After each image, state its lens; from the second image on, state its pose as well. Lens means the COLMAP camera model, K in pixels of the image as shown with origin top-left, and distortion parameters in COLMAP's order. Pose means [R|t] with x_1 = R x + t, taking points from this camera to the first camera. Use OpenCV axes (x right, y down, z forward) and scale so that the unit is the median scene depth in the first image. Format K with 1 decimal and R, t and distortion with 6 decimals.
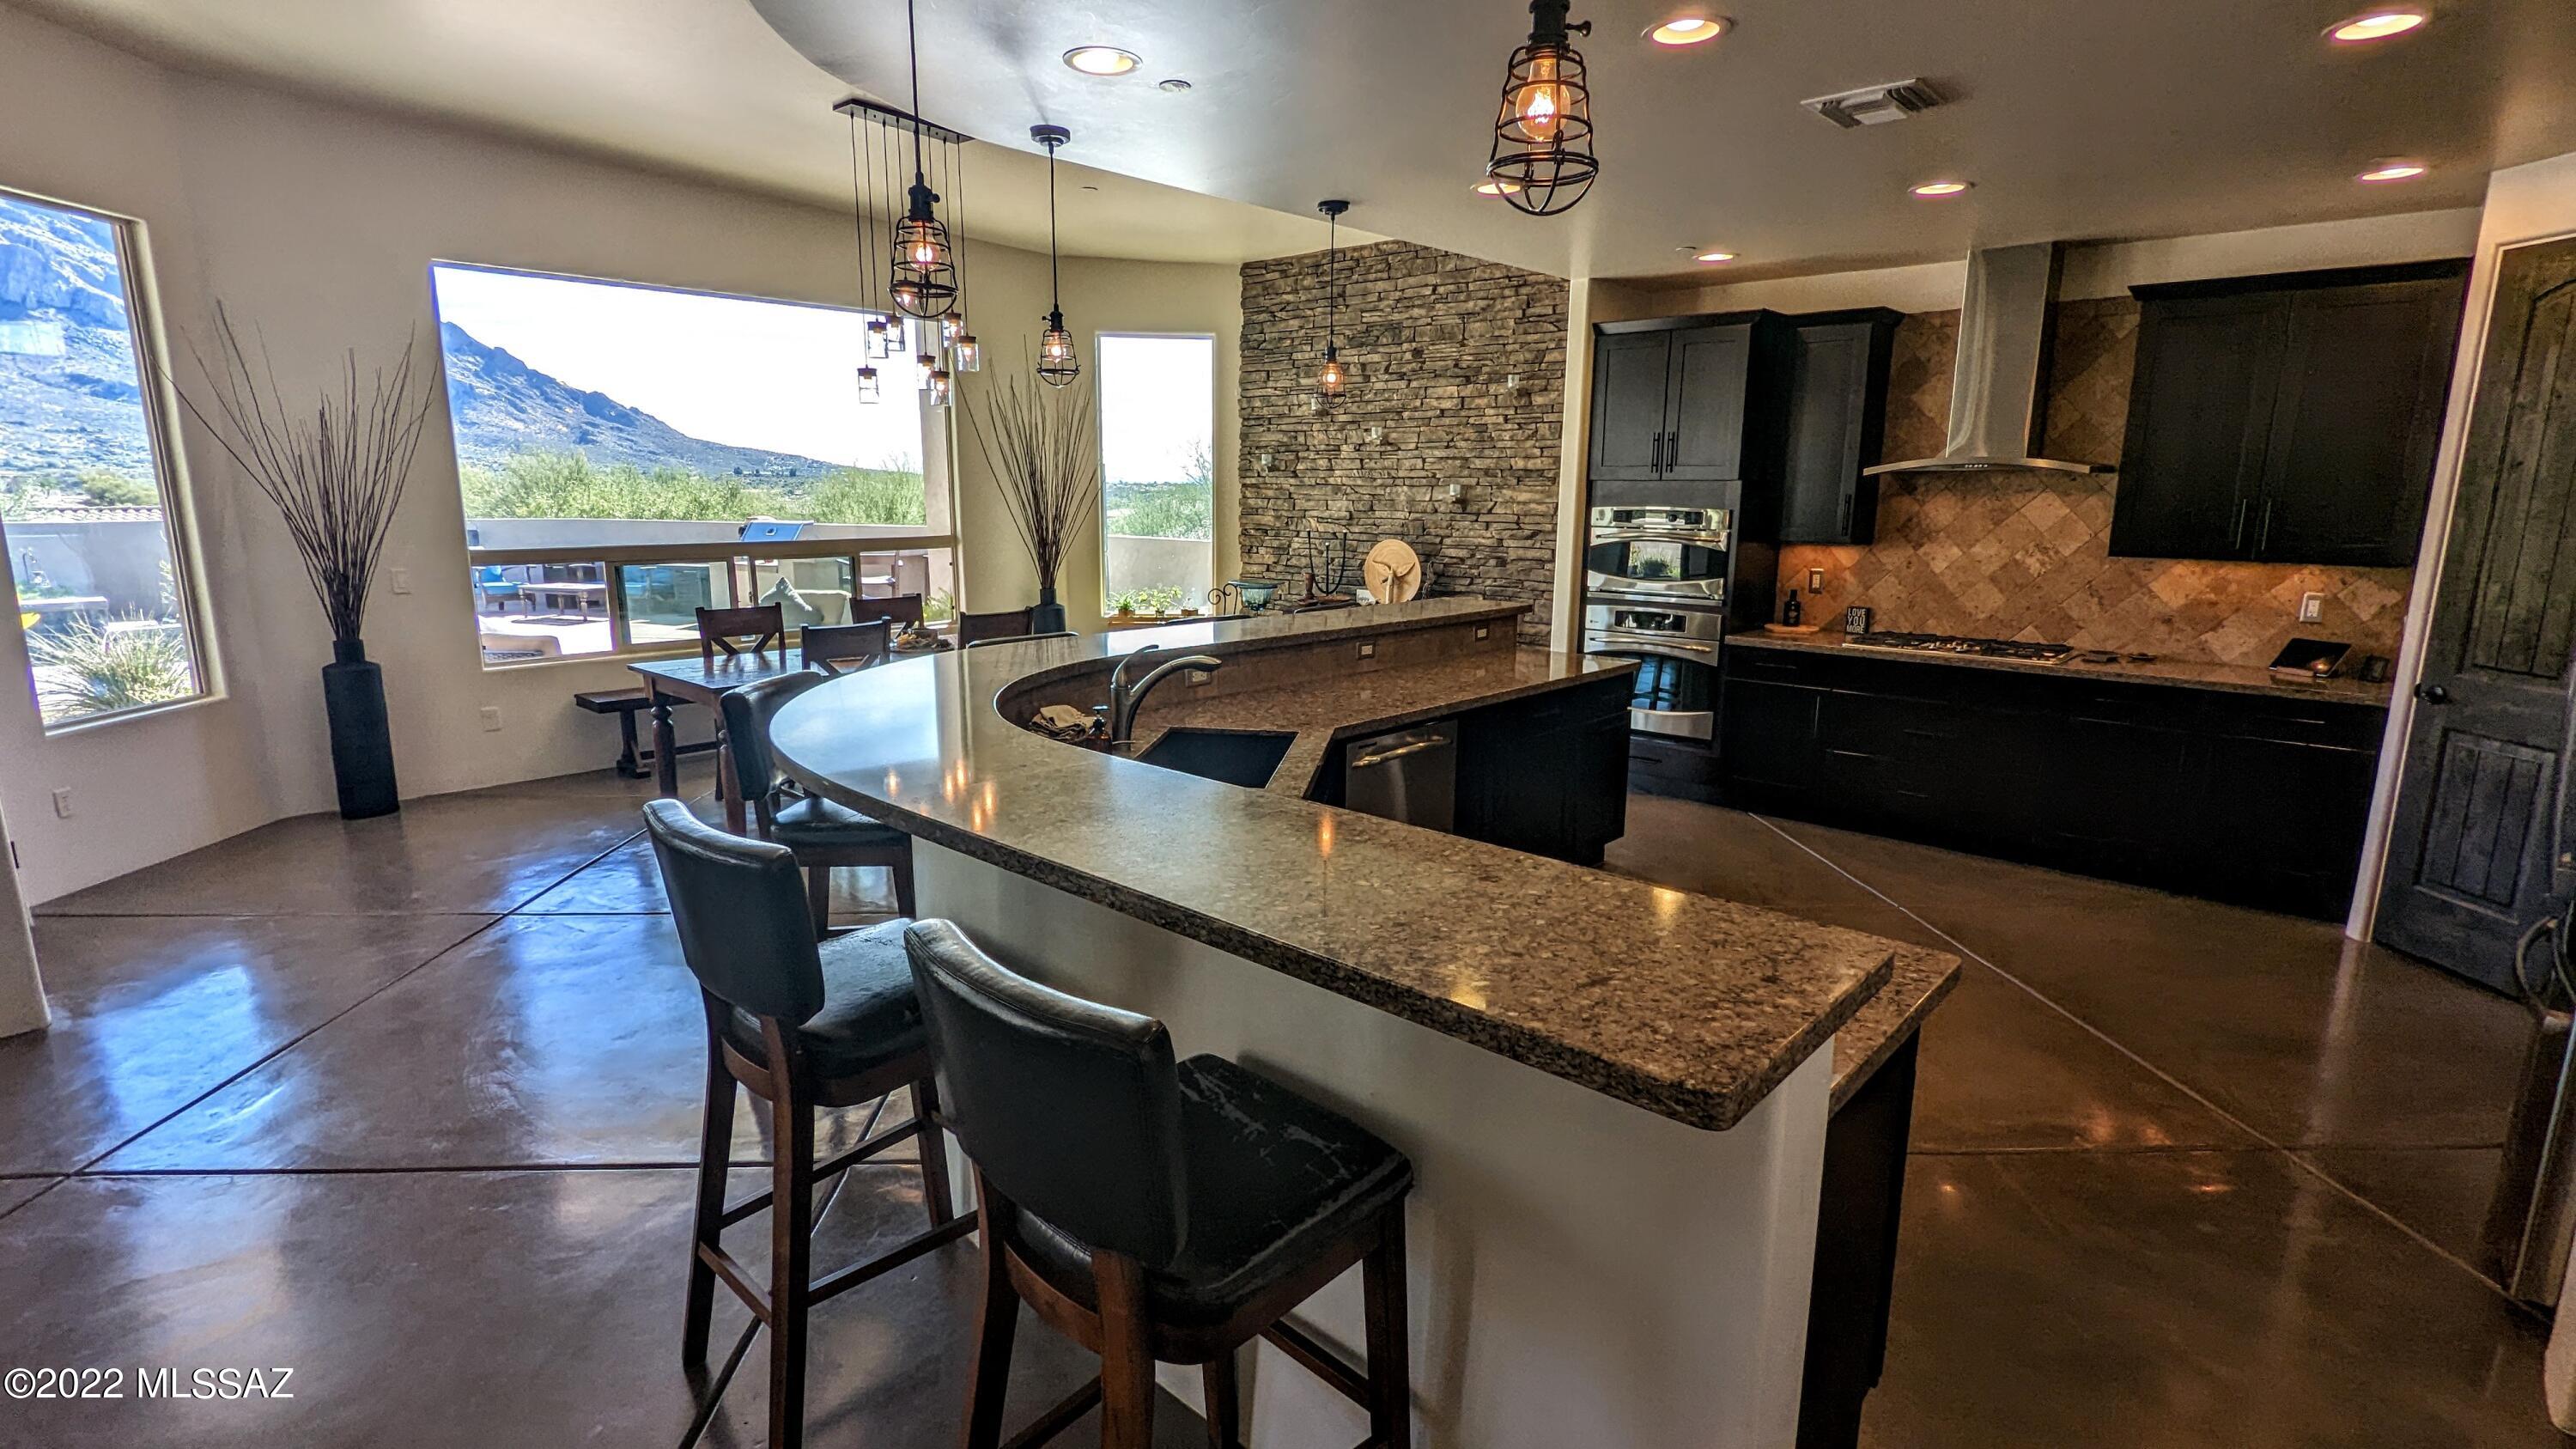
lens RADIAL K [[1217.7, 0, 1272.1], [0, 1217.7, 726.9], [0, 0, 1]] dist [0.004034, 0.000486]
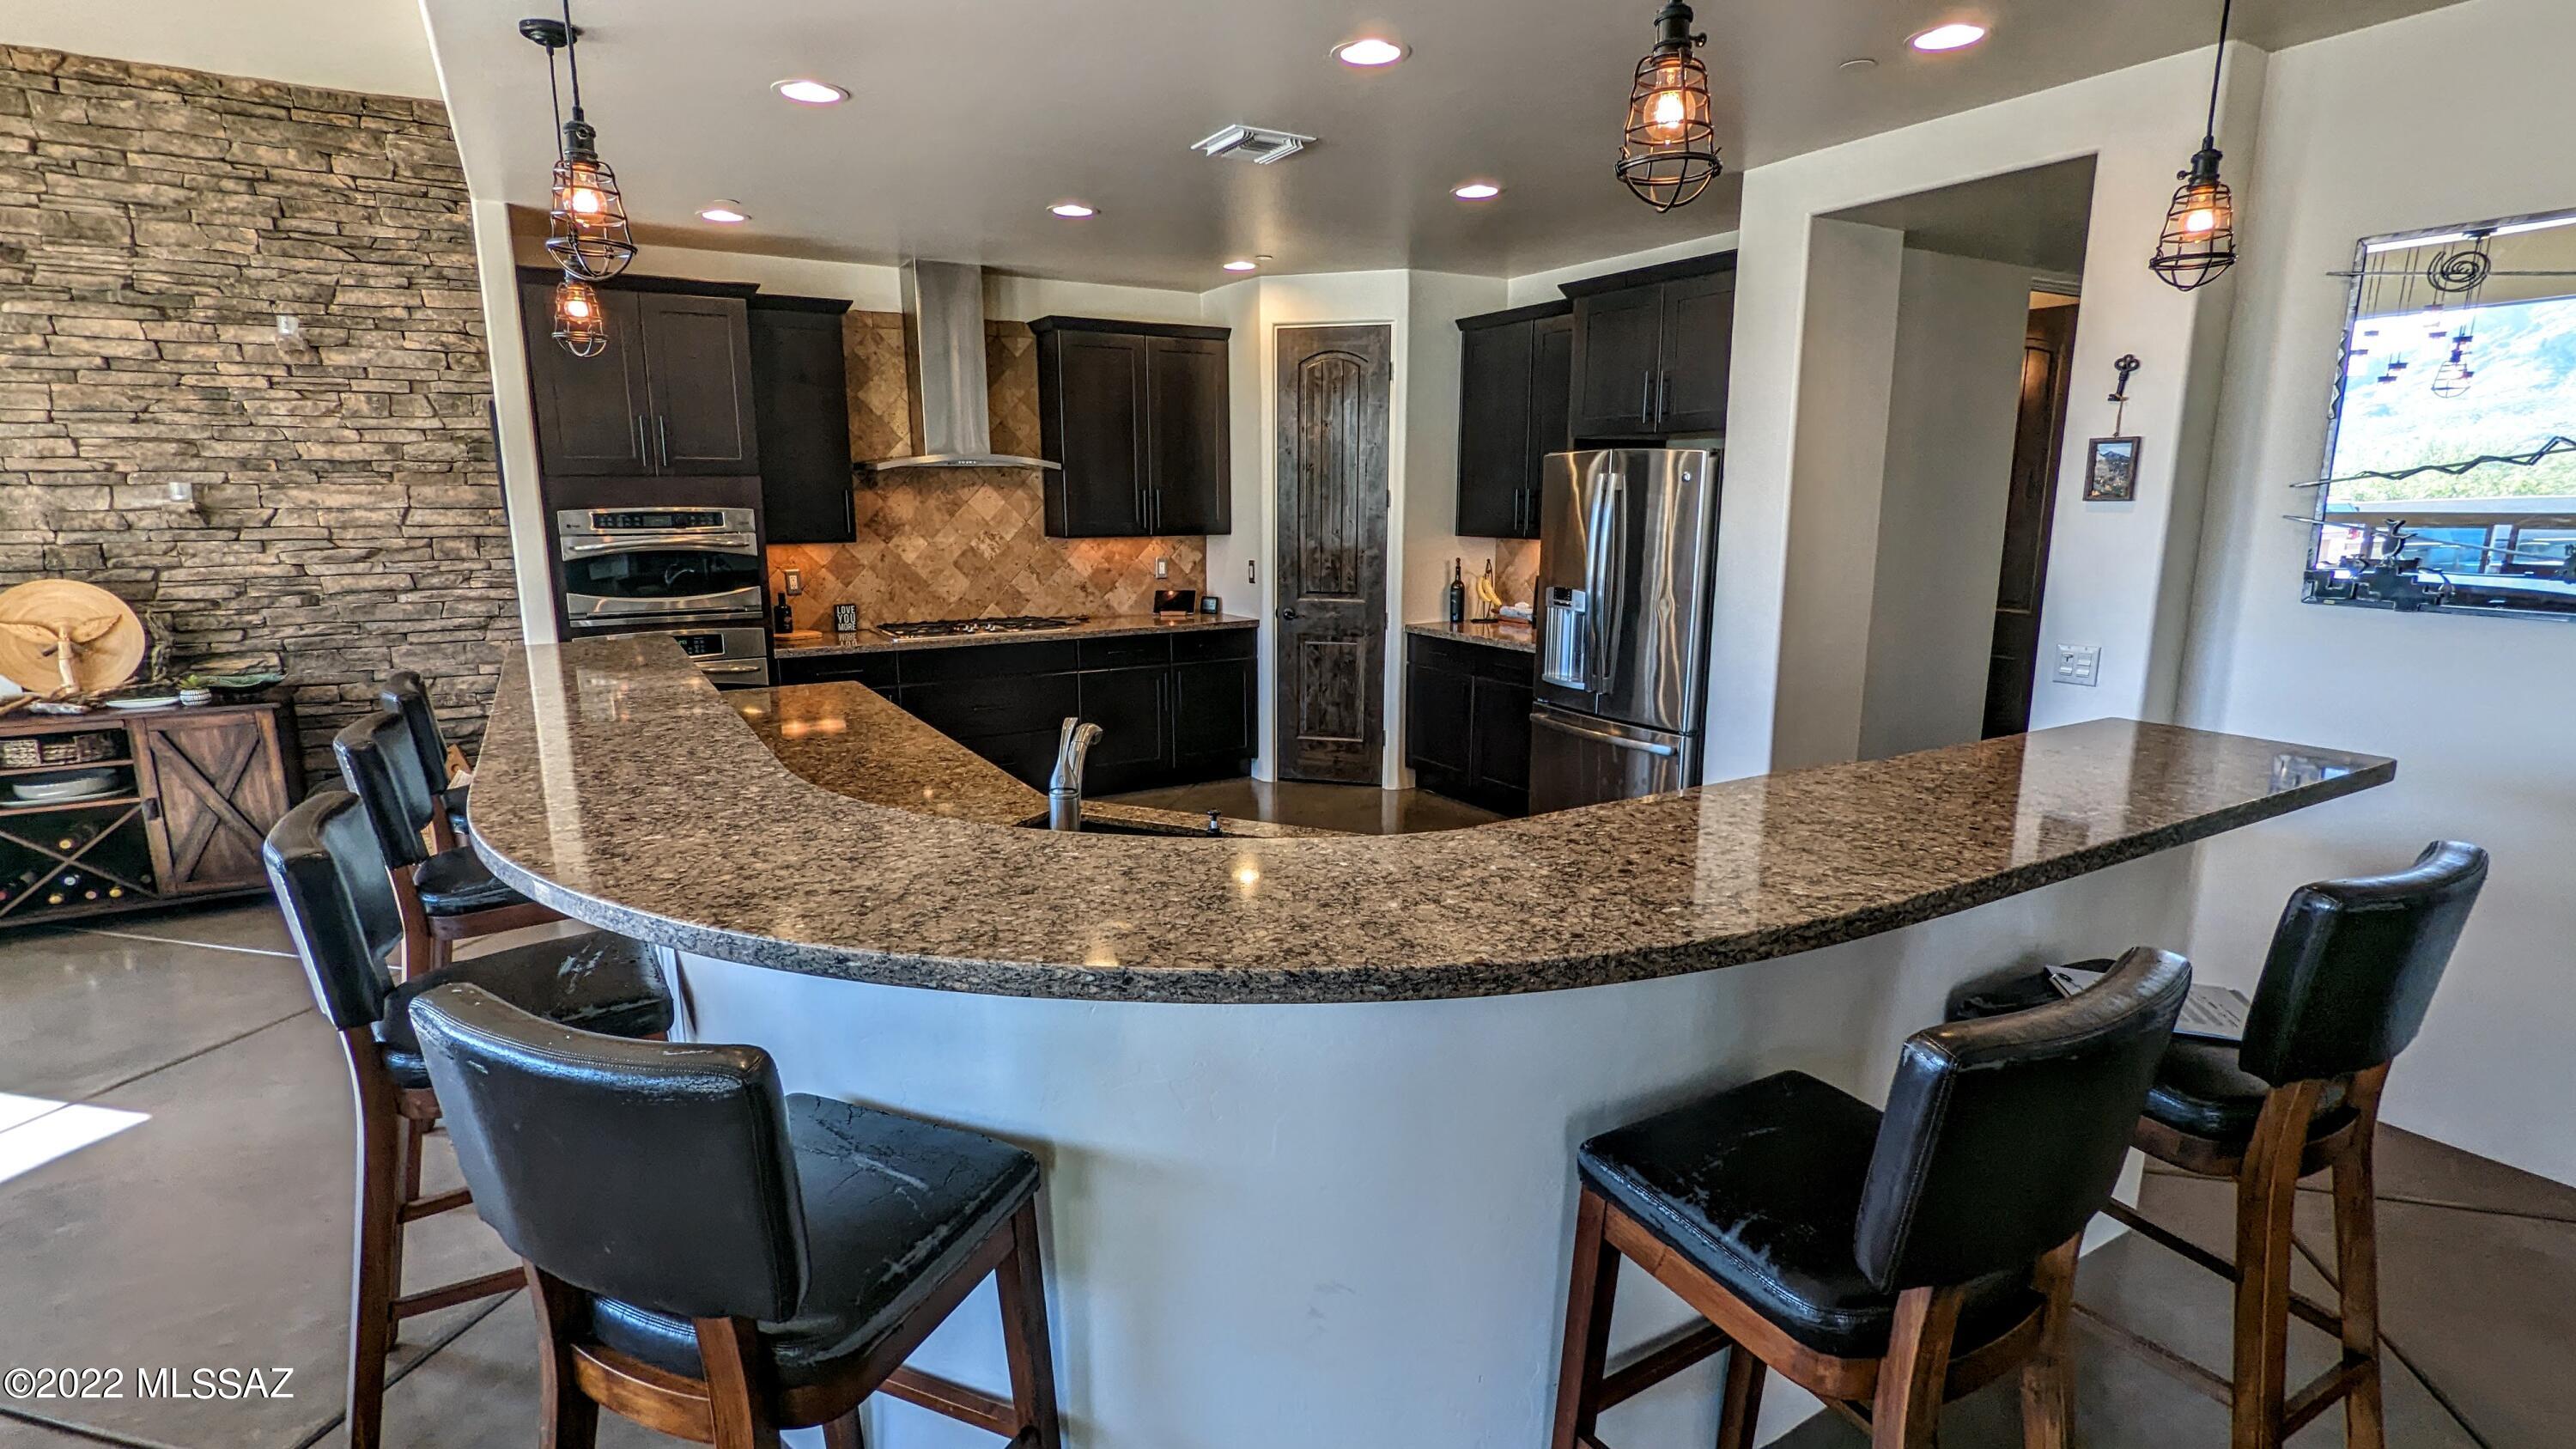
lens RADIAL K [[1219.2, 0, 1282.7], [0, 1219.2, 730.4], [0, 0, 1]] dist [-0.002216, 0.001431]
pose [[0.288367, -0.189619, 0.938557, -0.359744], [0.195135, 0.971263, 0.136273, -0.063990], [-0.937426, 0.143848, 0.317081, 0.366601]]
